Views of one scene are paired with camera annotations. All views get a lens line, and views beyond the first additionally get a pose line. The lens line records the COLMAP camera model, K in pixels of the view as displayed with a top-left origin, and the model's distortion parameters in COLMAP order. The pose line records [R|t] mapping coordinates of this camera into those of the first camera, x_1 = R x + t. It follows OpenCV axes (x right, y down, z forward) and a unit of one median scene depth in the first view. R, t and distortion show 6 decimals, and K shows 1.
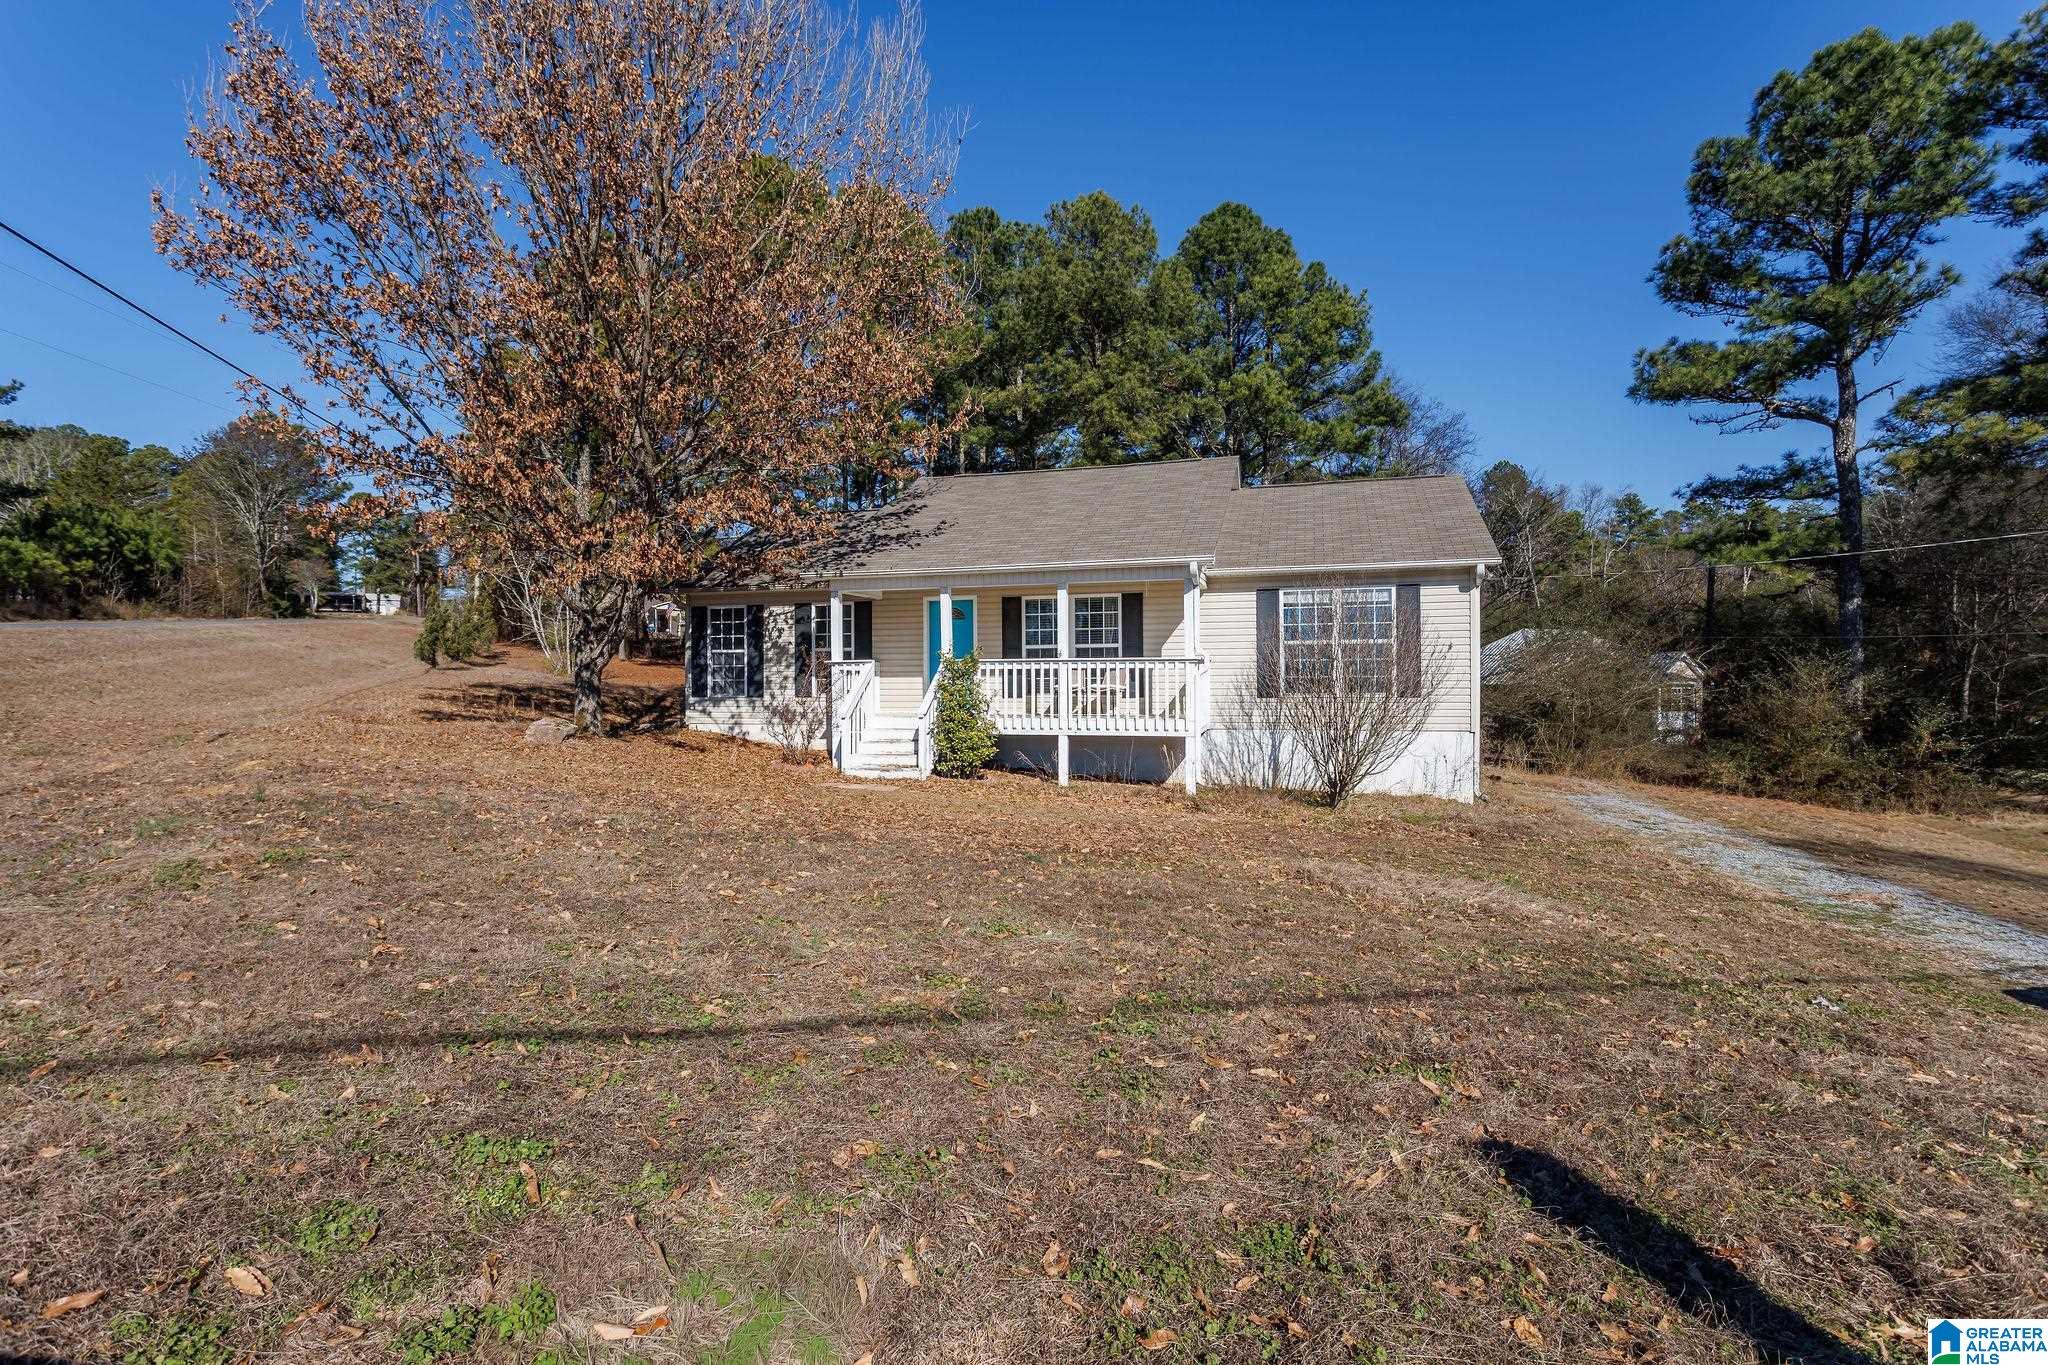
lens RADIAL K [[974.6, 0, 1015.3], [0, 974.6, 691.5], [0, 0, 1]] dist [0.002595, 0.000956]
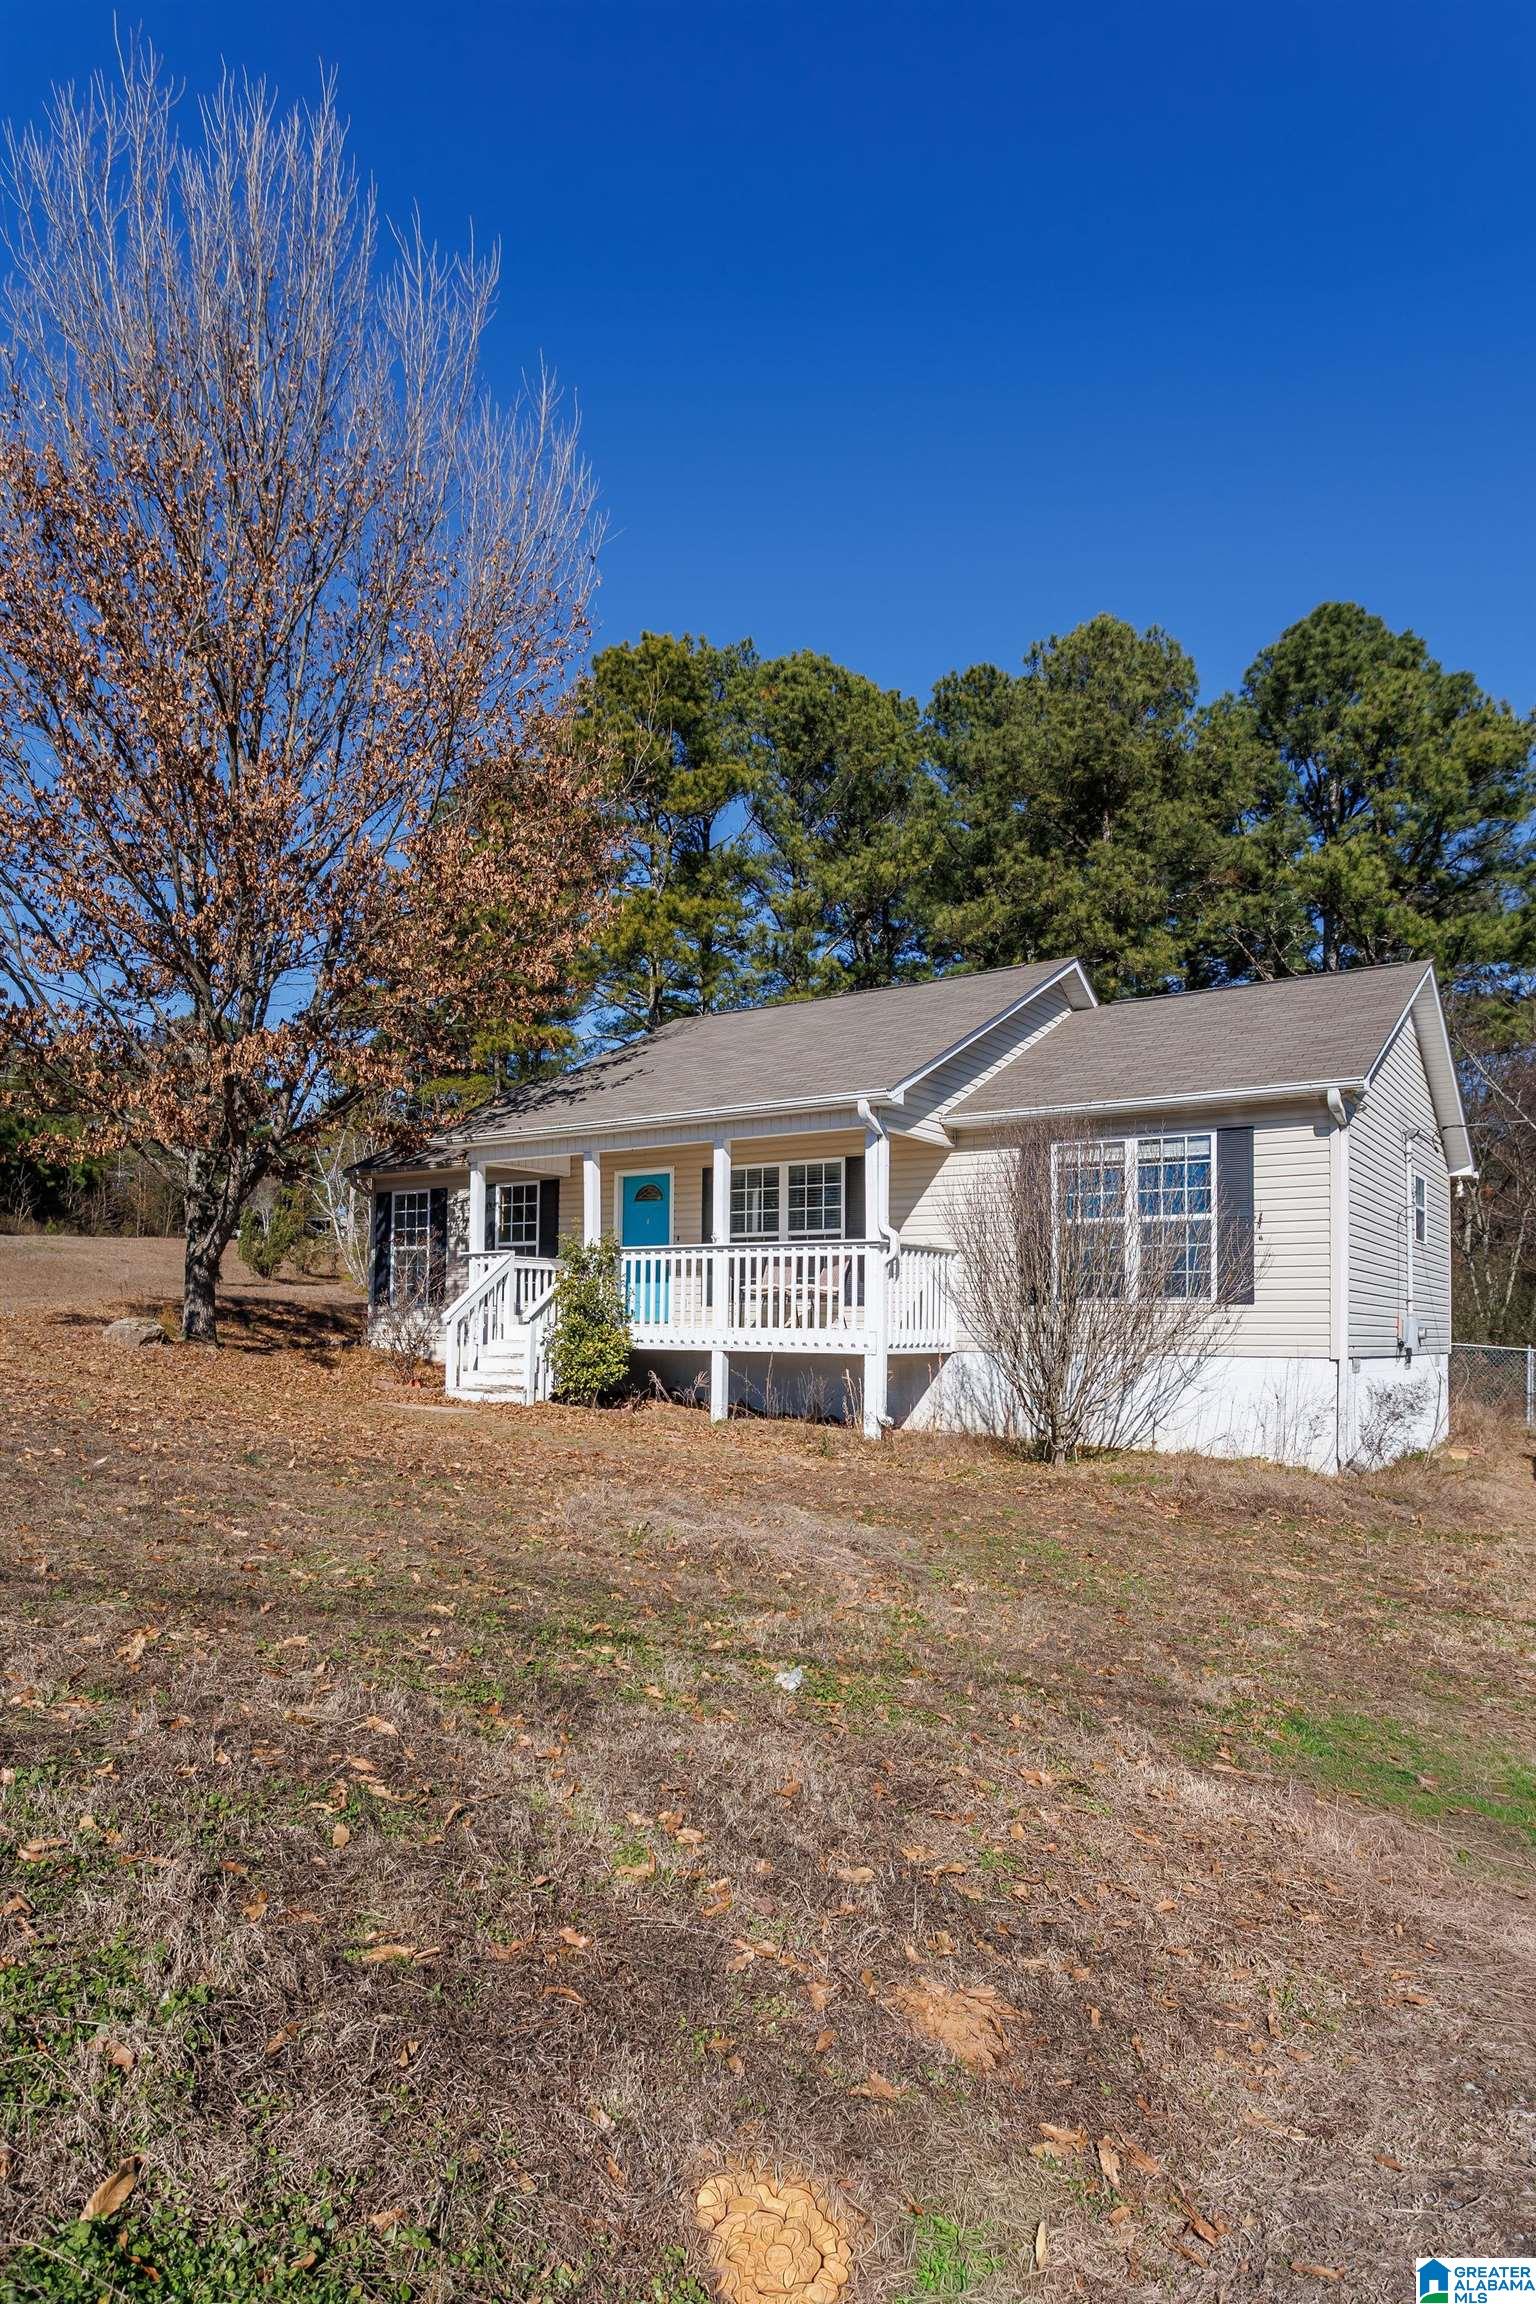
lens RADIAL K [[1339.6, 0, 737.0], [0, 1339.6, 1293.8], [0, 0, 1]] dist [0.004353, 0.000980]
pose [[0.950635, 0.007581, -0.310220, 0.327735], [-0.020438, 0.999061, -0.038215, 0.035759], [0.309639, 0.042668, 0.949896, 0.058607]]
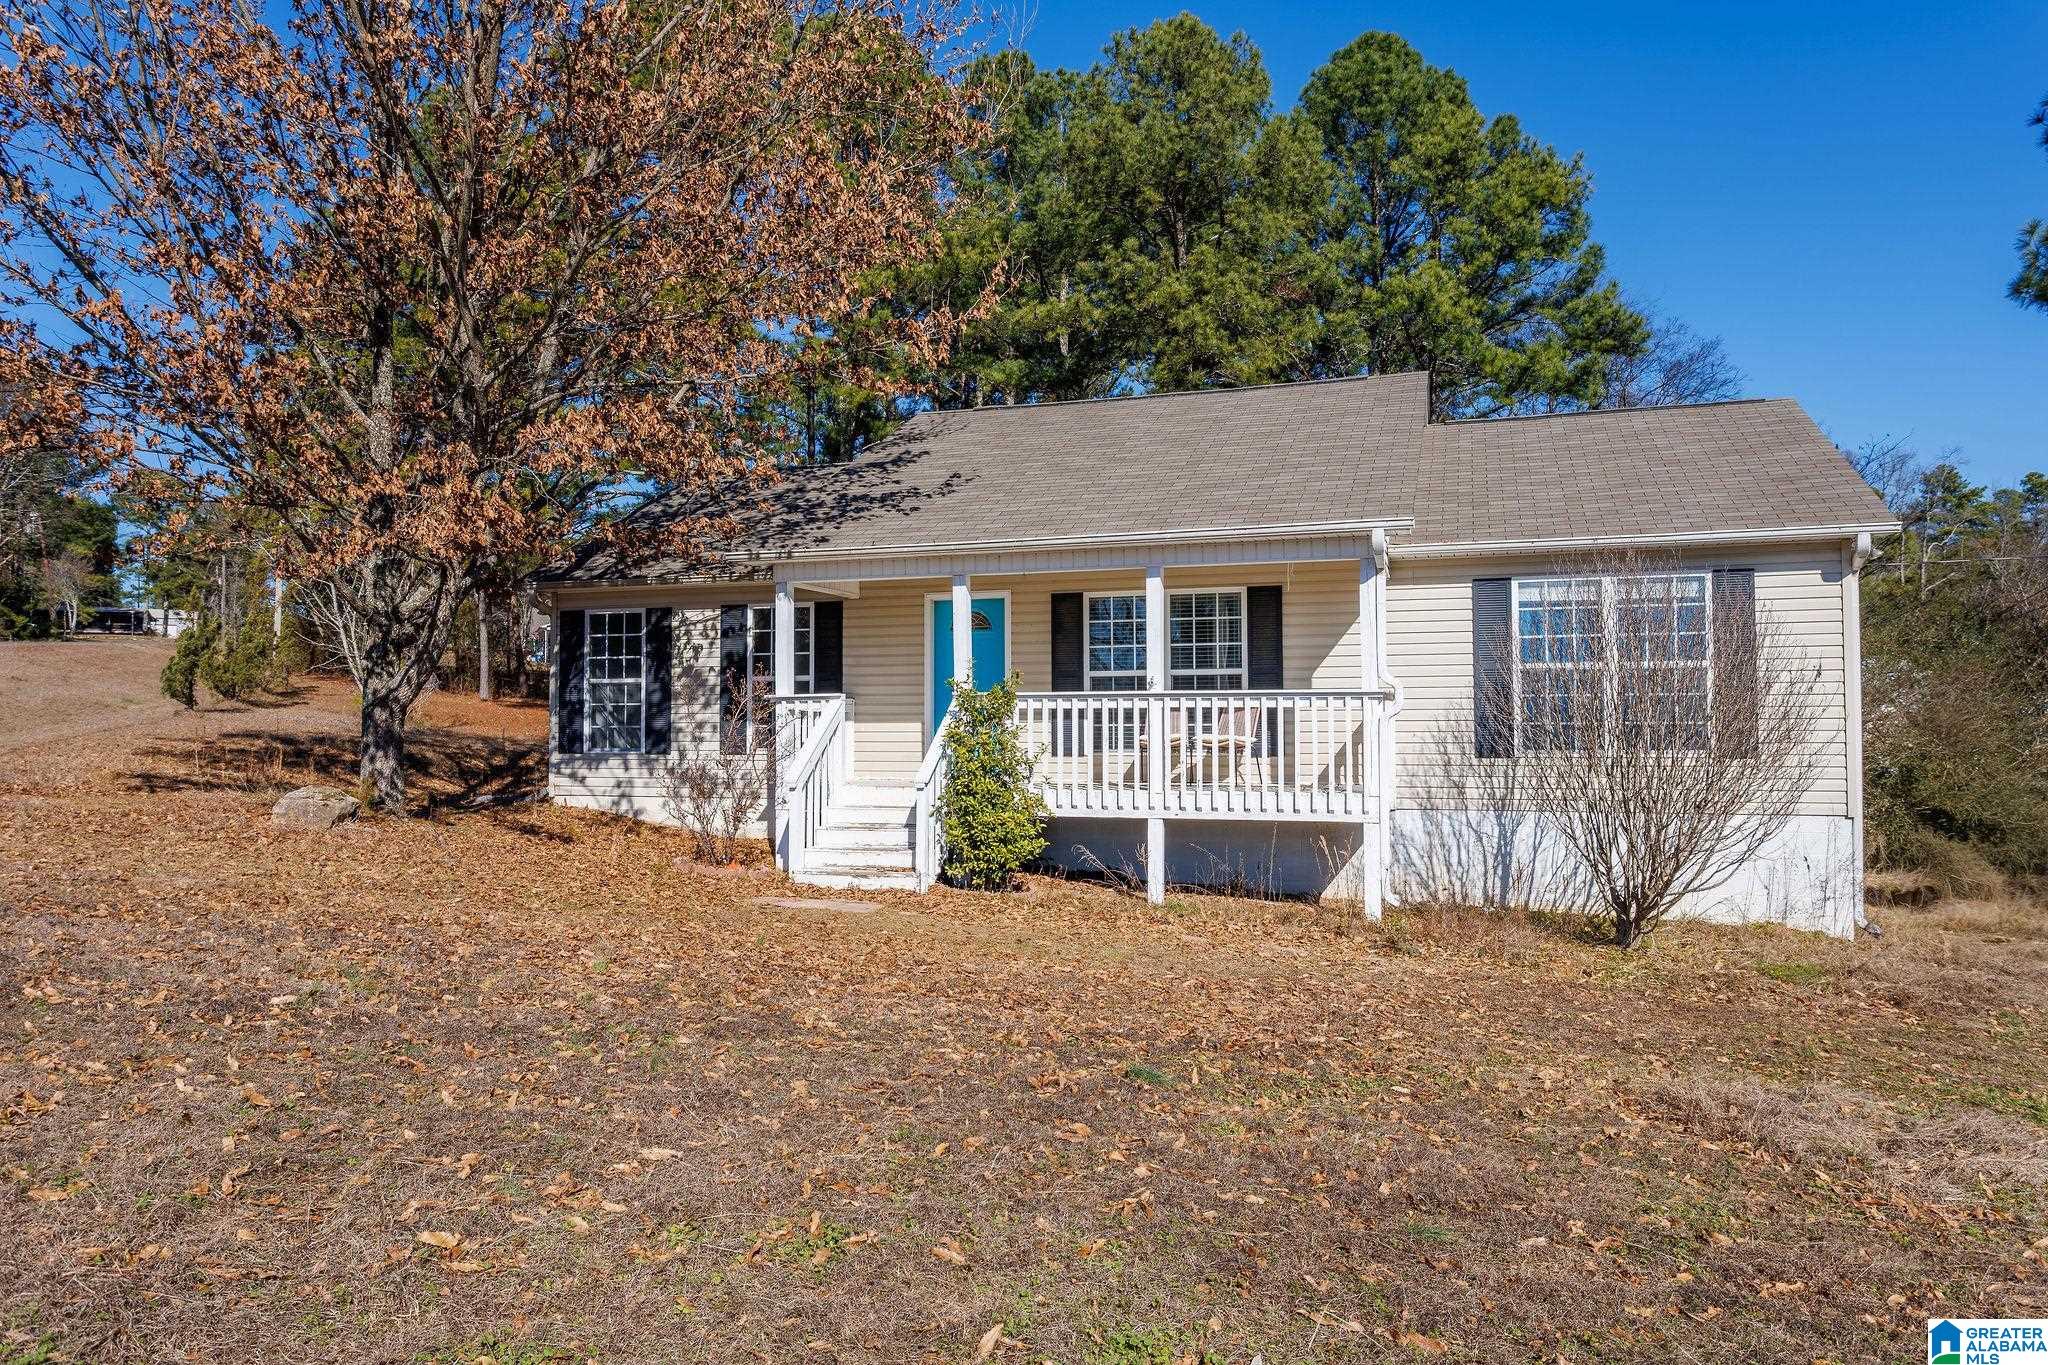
lens RADIAL K [[1374.6, 0, 1009.9], [0, 1374.6, 687.9], [0, 0, 1]] dist [0.000829, 0.003440]
pose [[0.999551, 0.002490, -0.029875, -0.013949], [-0.003807, 0.999019, -0.044119, 0.001725], [0.029736, 0.044213, 0.998579, 0.131410]]
